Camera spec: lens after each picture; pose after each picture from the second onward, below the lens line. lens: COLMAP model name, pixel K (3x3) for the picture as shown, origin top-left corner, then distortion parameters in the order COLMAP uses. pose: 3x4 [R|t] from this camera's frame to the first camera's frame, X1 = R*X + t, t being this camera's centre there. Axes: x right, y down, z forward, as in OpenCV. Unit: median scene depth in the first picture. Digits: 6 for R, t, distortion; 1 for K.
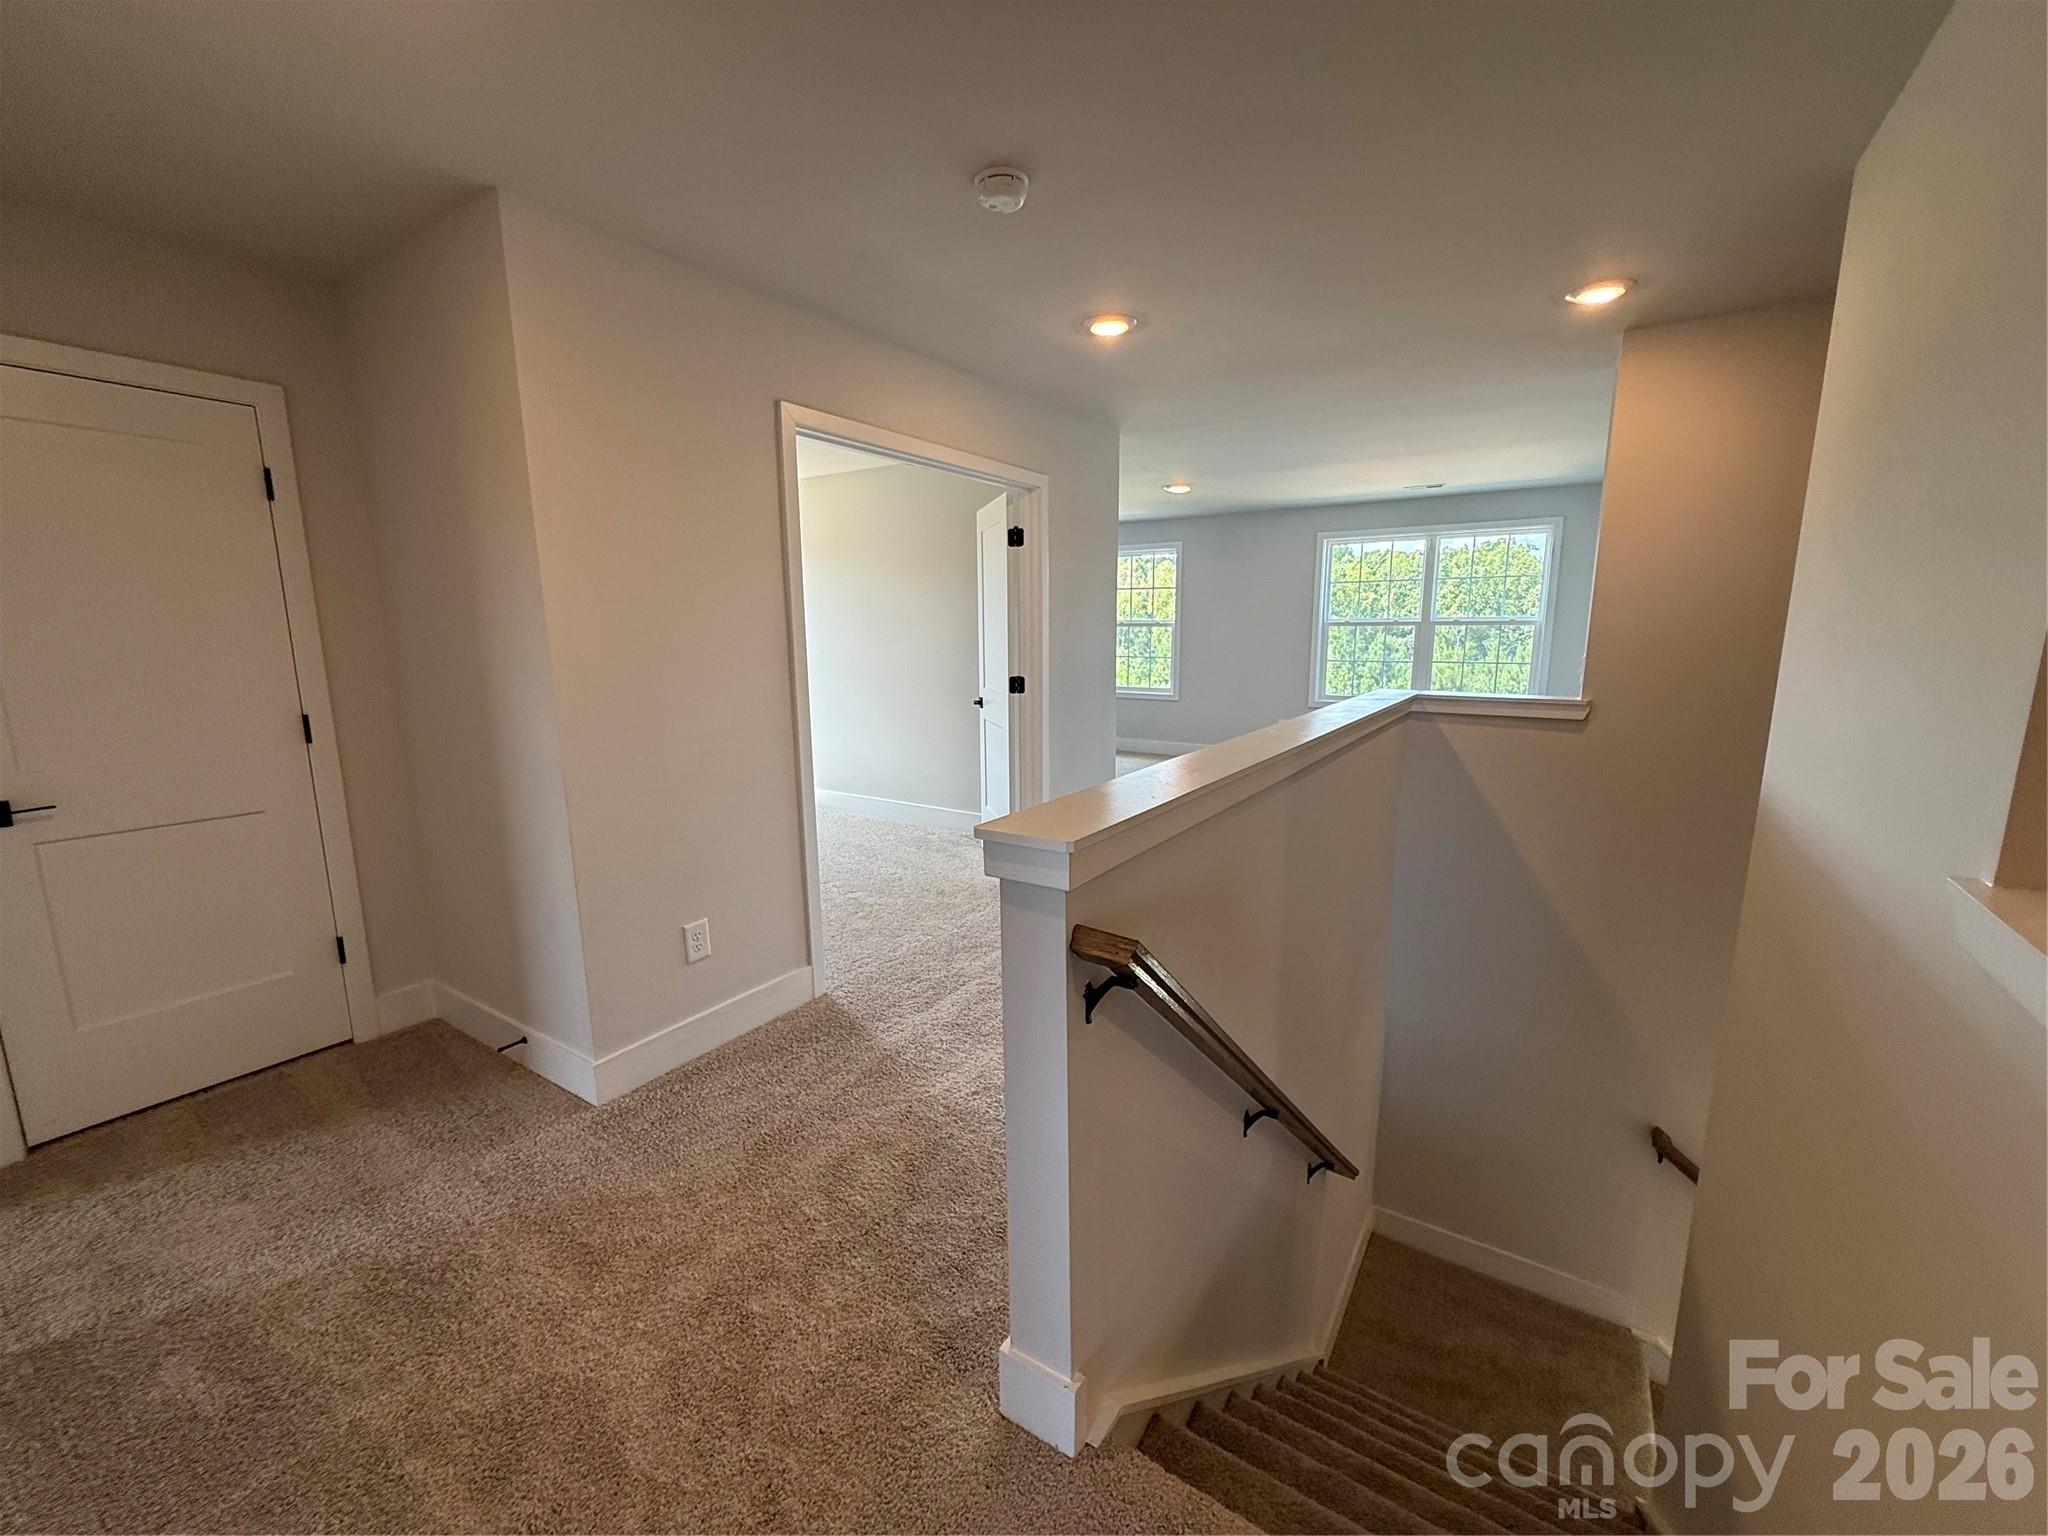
lens RADIAL K [[815.9, 0, 1030.5], [0, 815.9, 770.7], [0, 0, 1]] dist [0.000152, 0.000380]
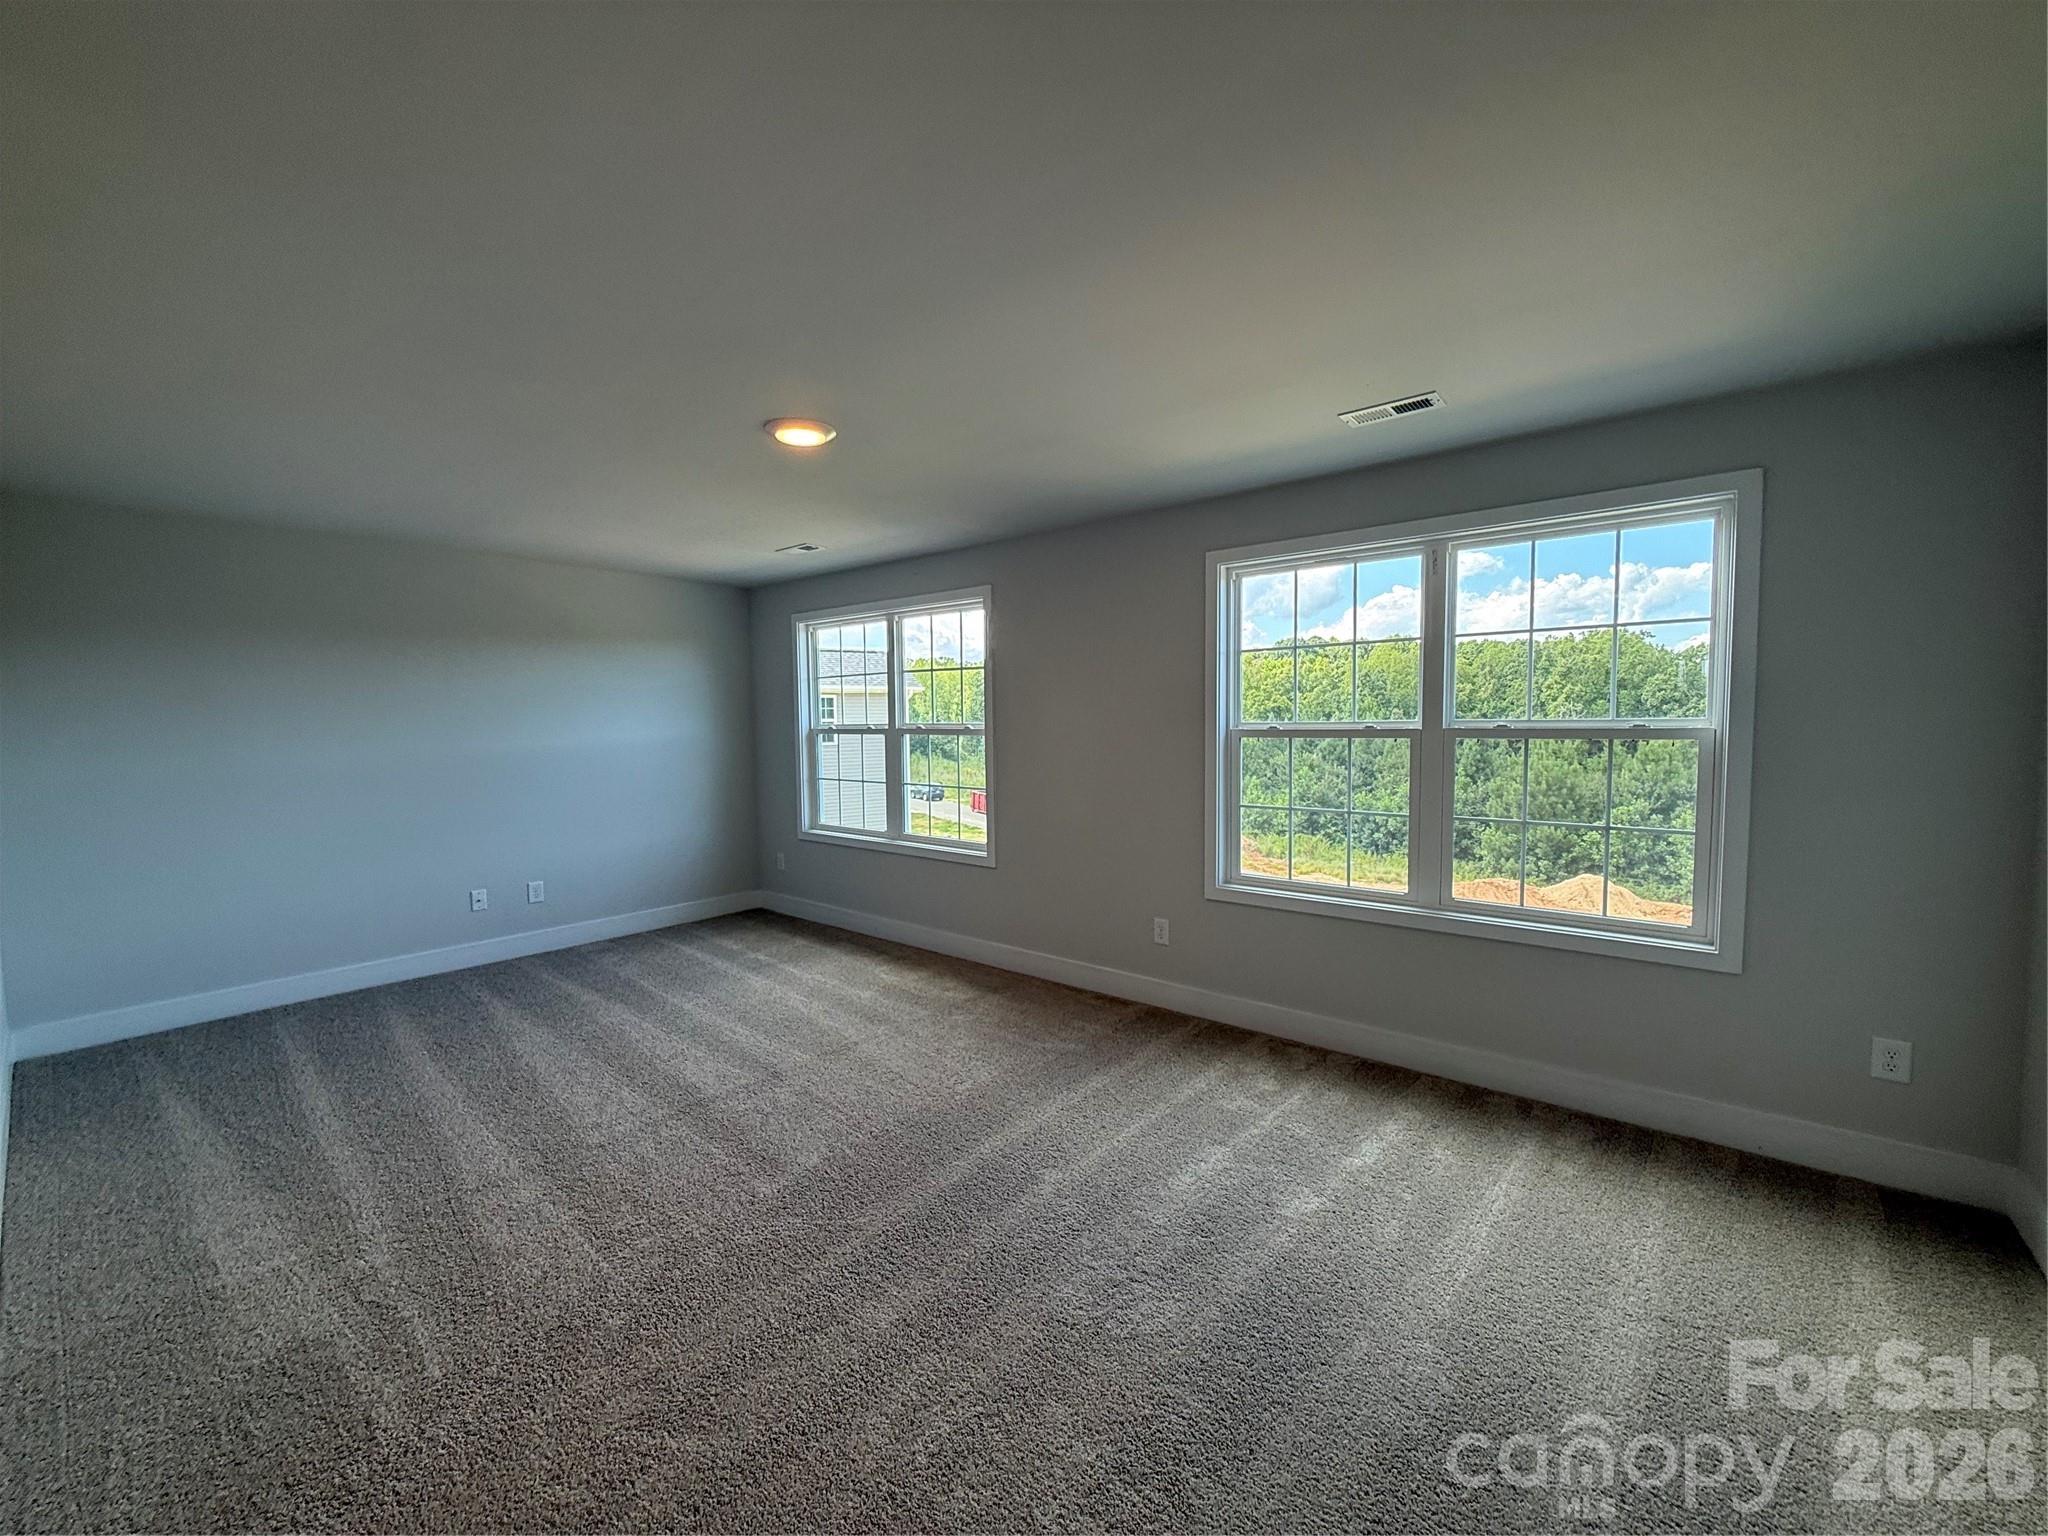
lens RADIAL K [[815.9, 0, 1030.5], [0, 815.9, 770.7], [0, 0, 1]] dist [0.000152, 0.000380]
pose [[0.994380, 0.004828, -0.105756, 0.270723], [-0.016596, 0.993718, -0.110679, -0.092875], [0.104558, 0.111813, 0.988213, 0.462551]]
